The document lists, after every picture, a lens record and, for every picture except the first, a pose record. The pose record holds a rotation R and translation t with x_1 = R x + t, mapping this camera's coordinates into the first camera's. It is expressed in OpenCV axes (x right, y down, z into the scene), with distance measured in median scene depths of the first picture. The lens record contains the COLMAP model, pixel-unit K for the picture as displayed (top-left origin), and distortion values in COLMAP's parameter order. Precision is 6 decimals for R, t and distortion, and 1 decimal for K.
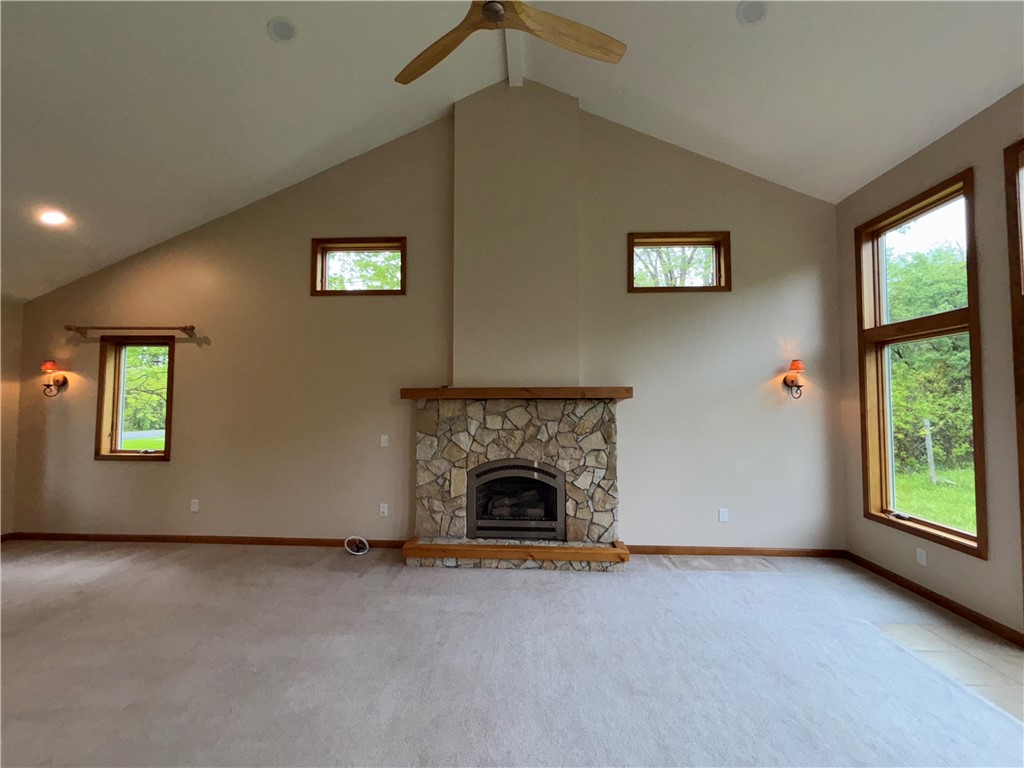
lens RADIAL K [[418.4, 0, 512.3], [0, 418.4, 379.9], [0, 0, 1]] dist [0.003096, 0.000619]
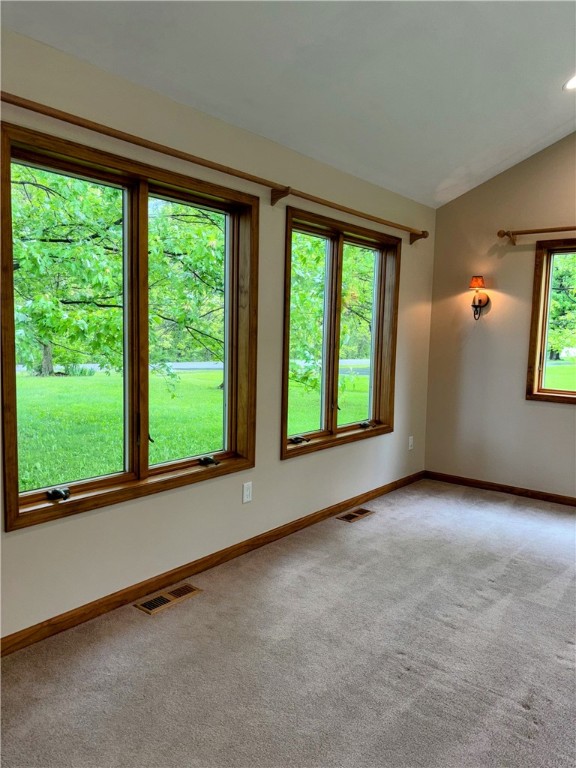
lens RADIAL K [[584.7, 0, 280.9], [0, 584.7, 385.5], [0, 0, 1]] dist [0.049352, -0.048023]
pose [[0.817157, 0.073410, -0.571722, -0.806035], [0.004095, 0.991093, 0.133110, 0.012069], [0.576401, -0.111113, 0.809577, -0.202381]]
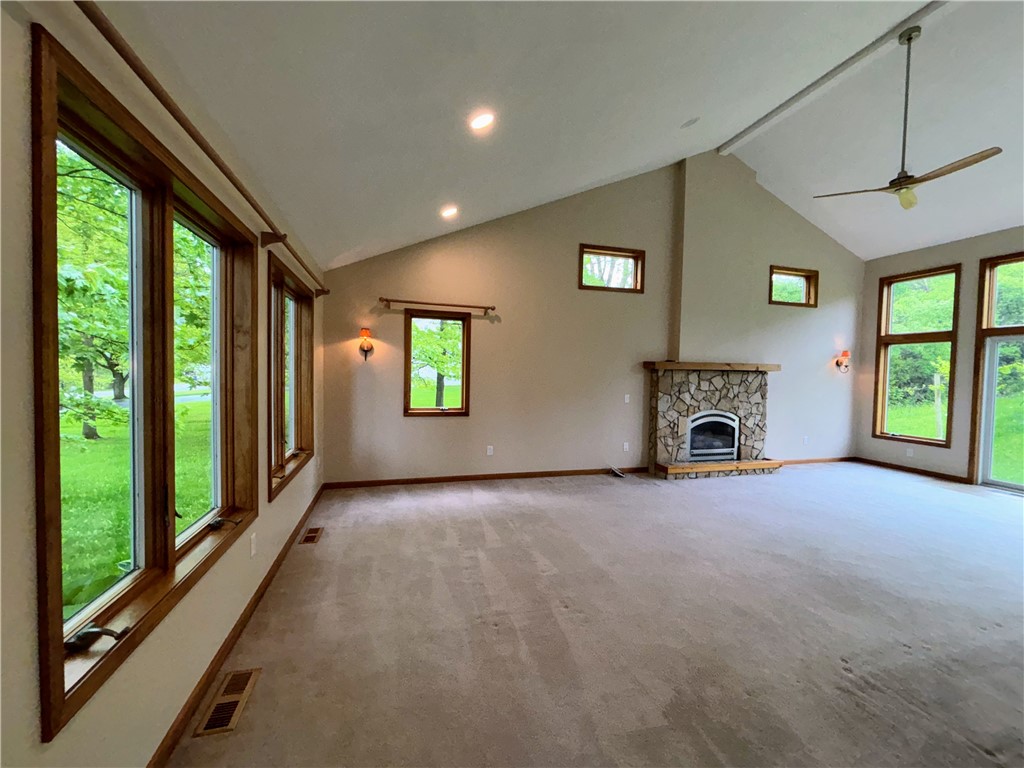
lens RADIAL K [[418.4, 0, 509.6], [0, 418.4, 383.6], [0, 0, 1]] dist [0.003096, 0.000619]
pose [[0.944548, 0.006601, 0.328308, -1.204029], [-0.032406, 0.996791, 0.073189, 0.005816], [-0.326771, -0.079770, 0.941731, -0.194663]]
